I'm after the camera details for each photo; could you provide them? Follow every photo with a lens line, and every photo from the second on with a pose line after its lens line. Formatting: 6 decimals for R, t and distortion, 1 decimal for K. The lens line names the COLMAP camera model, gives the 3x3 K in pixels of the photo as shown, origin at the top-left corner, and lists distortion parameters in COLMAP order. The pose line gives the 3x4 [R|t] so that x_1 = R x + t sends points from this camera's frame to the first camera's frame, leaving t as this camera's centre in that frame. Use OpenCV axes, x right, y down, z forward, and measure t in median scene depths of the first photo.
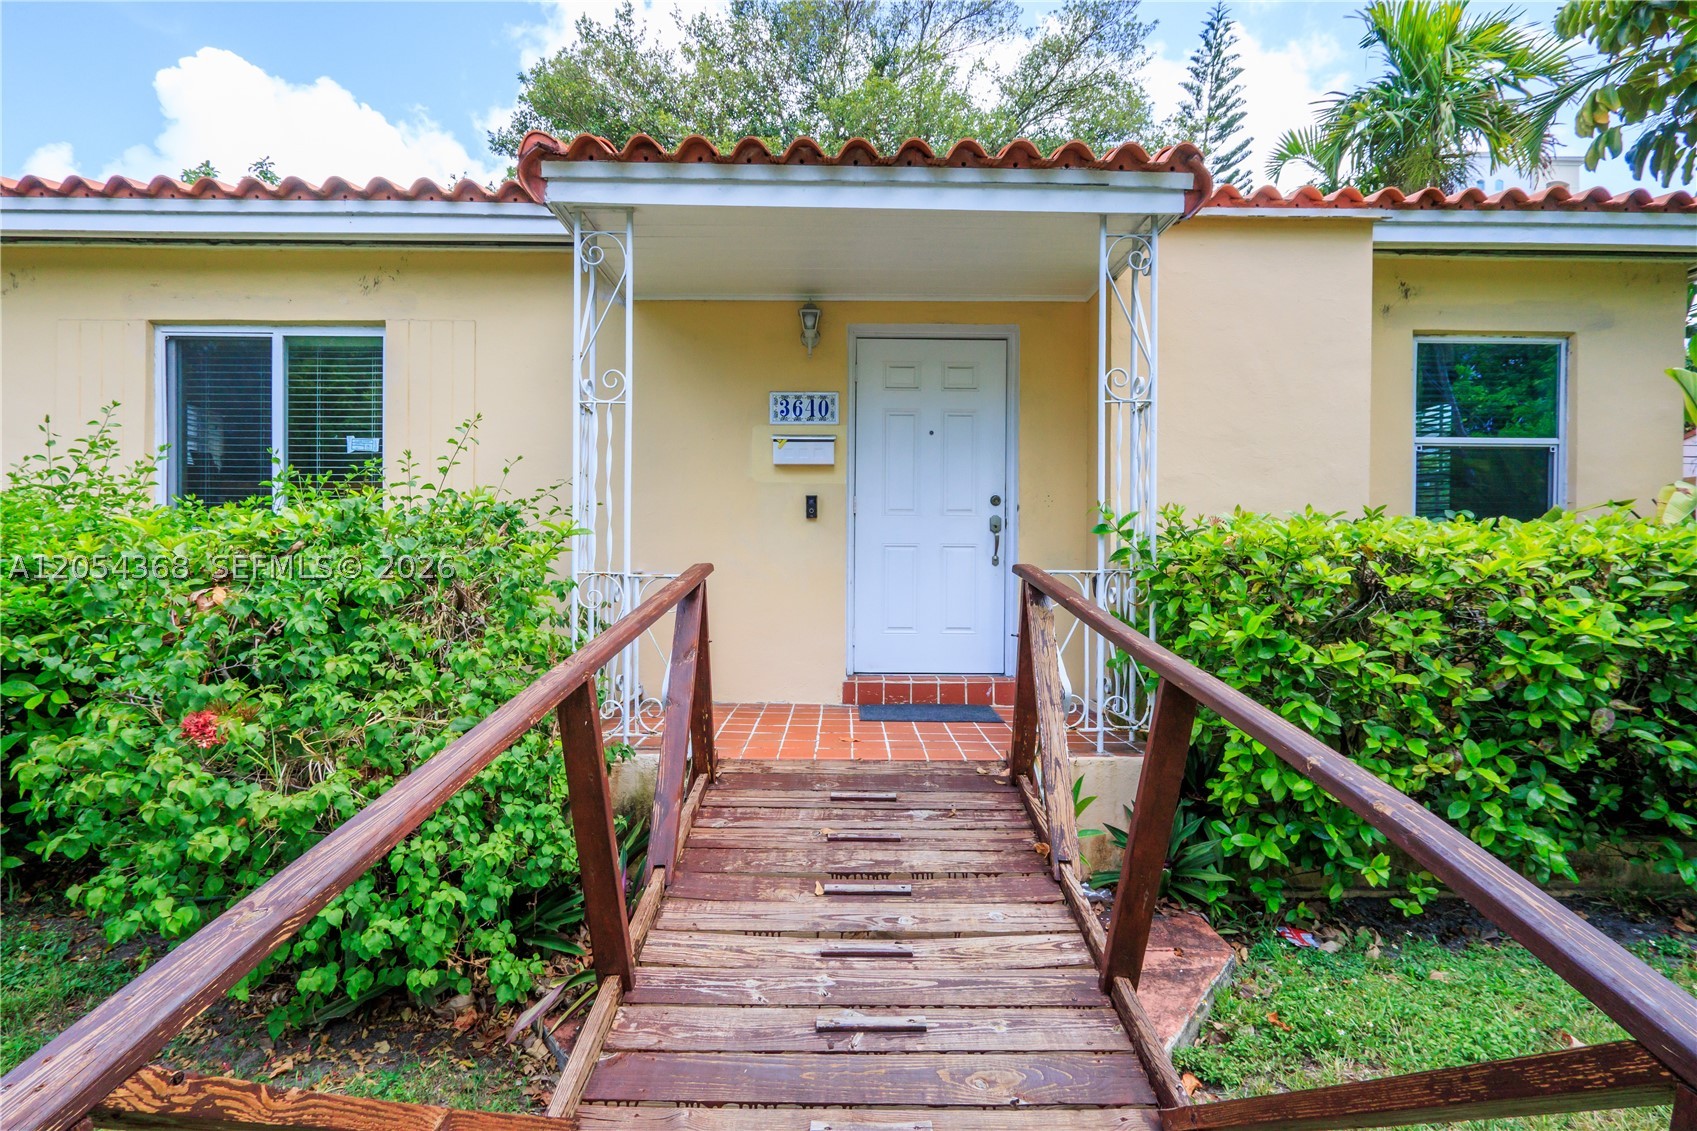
lens RADIAL K [[777.7, 0, 849.4], [0, 777.7, 569.6], [0, 0, 1]] dist [0.000184, -0.000136]
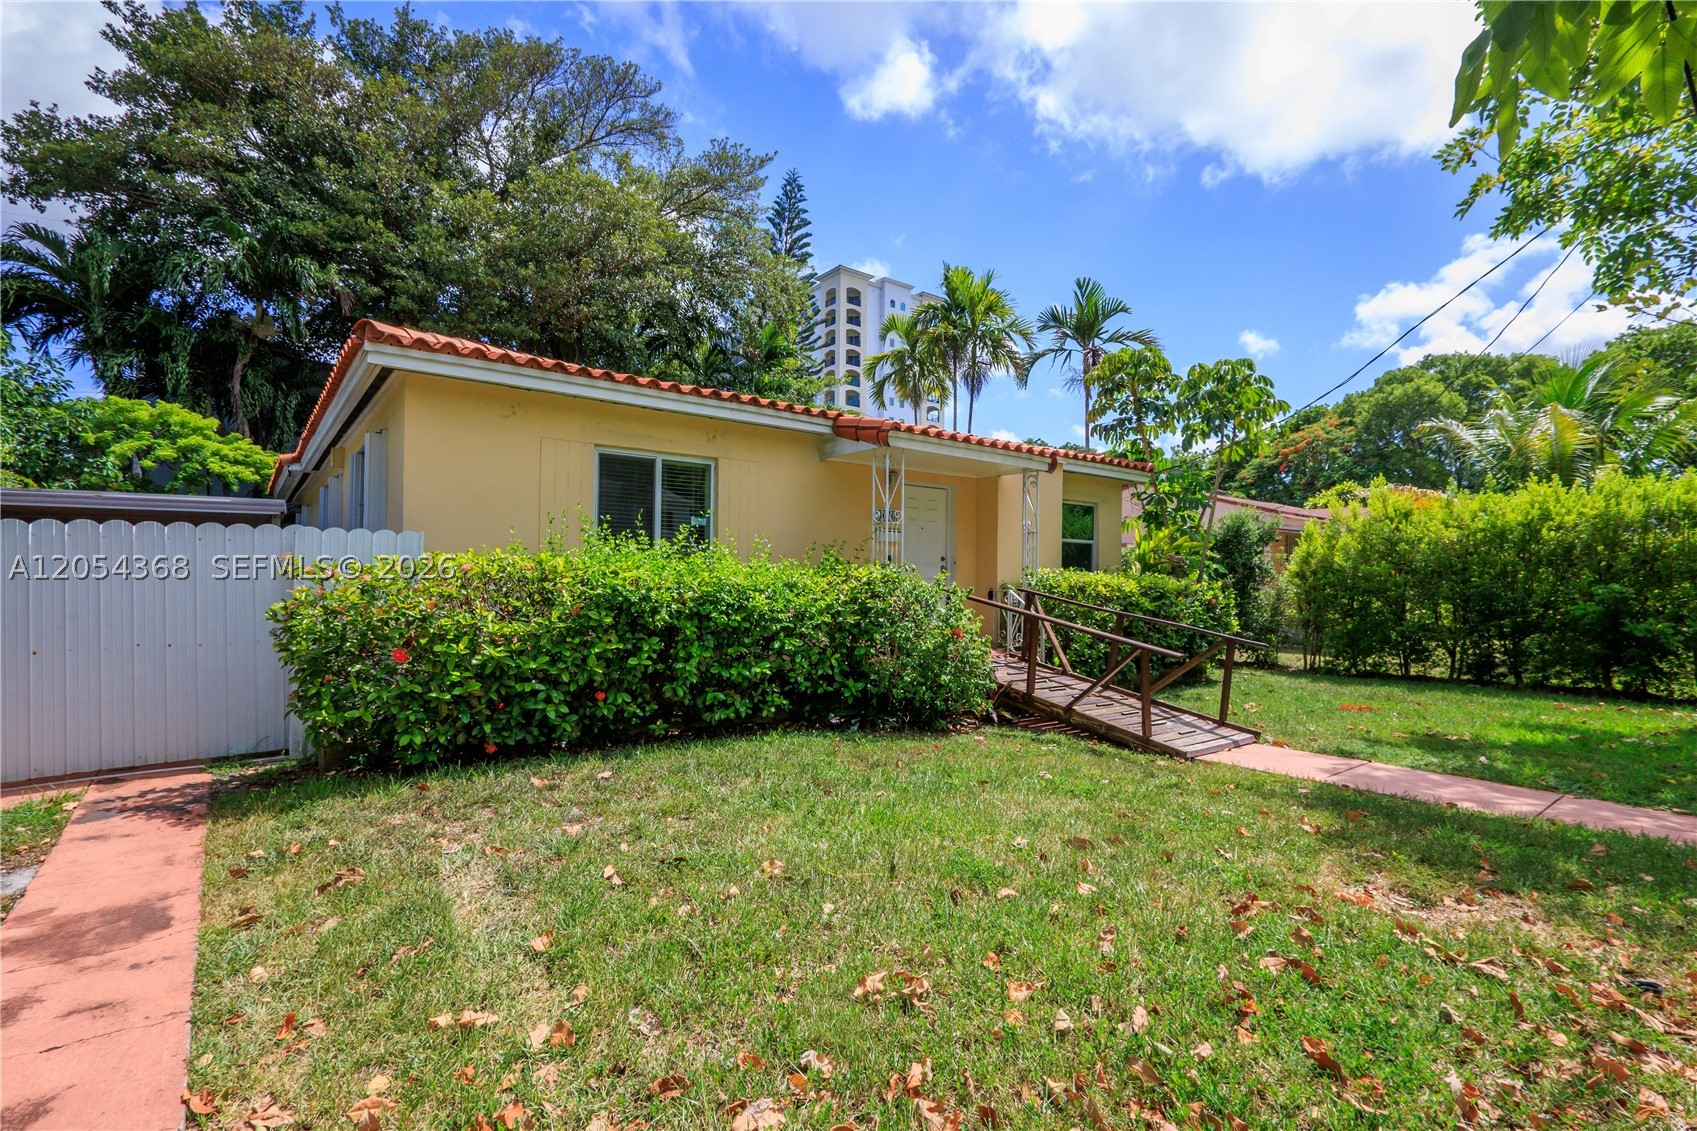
lens RADIAL K [[777.7, 0, 849.4], [0, 777.7, 569.6], [0, 0, 1]] dist [0.000184, -0.000136]
pose [[0.785503, 0.007599, 0.618811, -1.478149], [0.001891, 0.999890, -0.014679, -0.025724], [-0.618855, 0.012701, 0.785403, -0.634818]]
